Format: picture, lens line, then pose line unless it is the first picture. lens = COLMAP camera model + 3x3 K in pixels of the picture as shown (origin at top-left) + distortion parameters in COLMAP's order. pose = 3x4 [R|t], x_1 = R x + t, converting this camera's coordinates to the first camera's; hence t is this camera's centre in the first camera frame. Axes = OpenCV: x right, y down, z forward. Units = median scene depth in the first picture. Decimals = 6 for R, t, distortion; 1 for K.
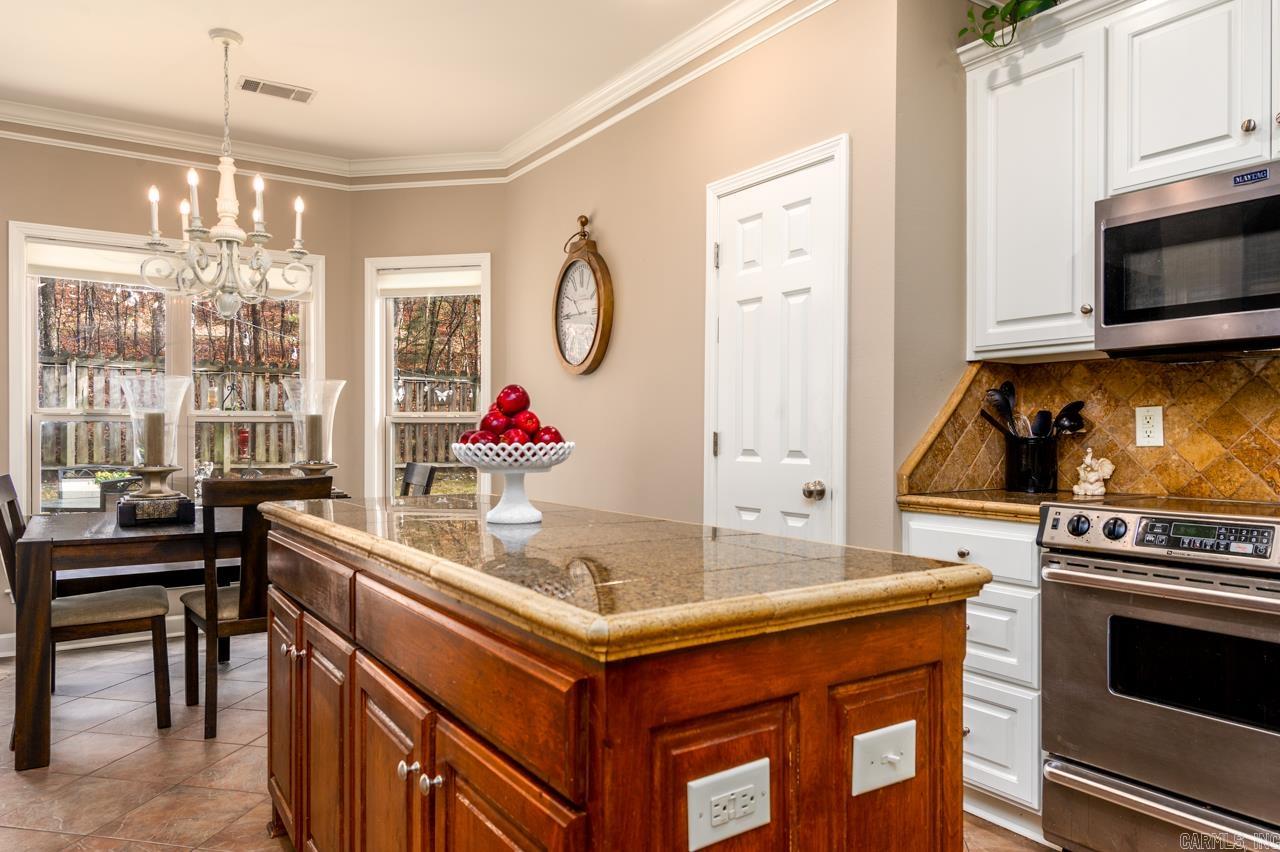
lens RADIAL K [[861.7, 0, 640.0], [0, 861.7, 426.0], [0, 0, 1]] dist [0.002999, 0.000059]
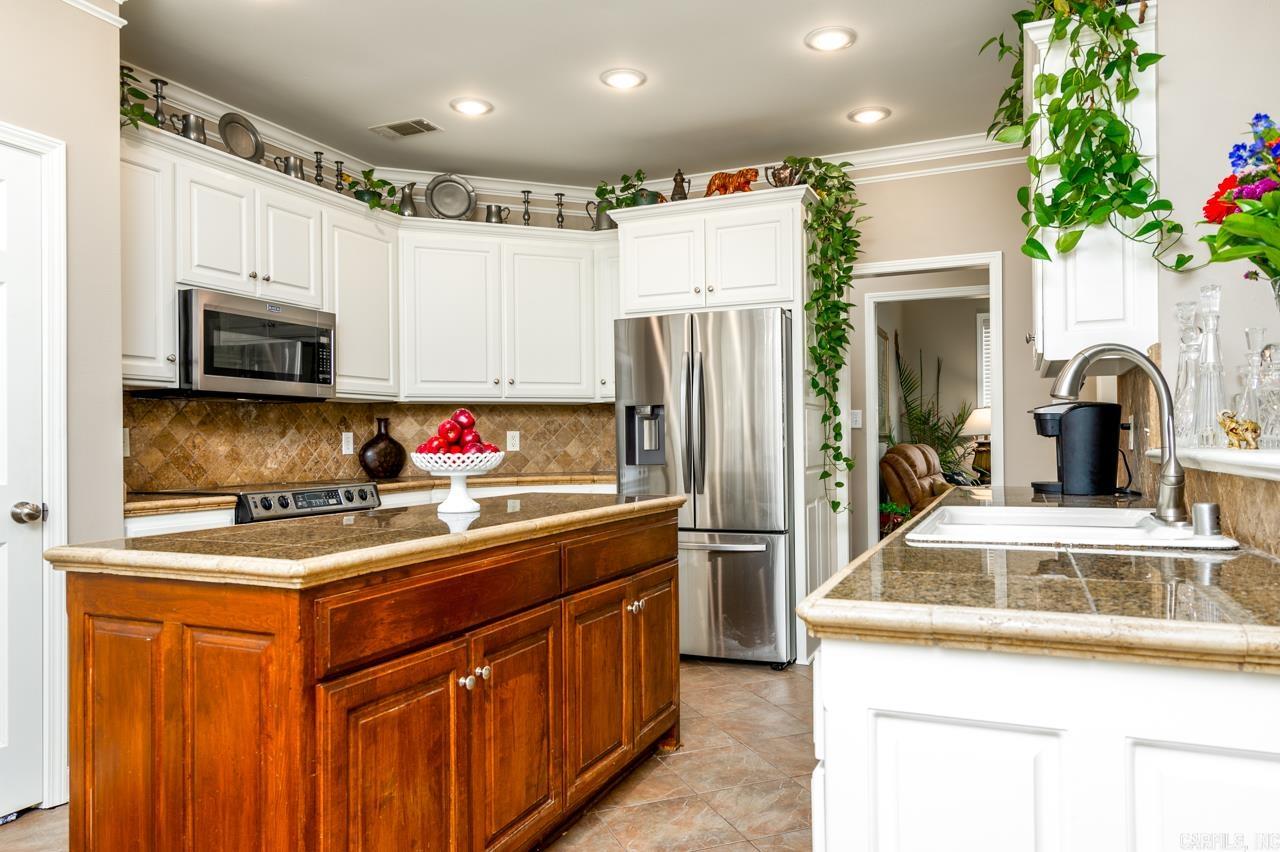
lens RADIAL K [[850.1, 0, 641.7], [0, 850.1, 431.8], [0, 0, 1]] dist [0.001152, -0.000576]
pose [[-0.540517, 0.014164, 0.841214, -2.602639], [0.002701, 0.999882, -0.015100, 0.015717], [-0.841329, -0.005889, -0.540491, 2.731430]]
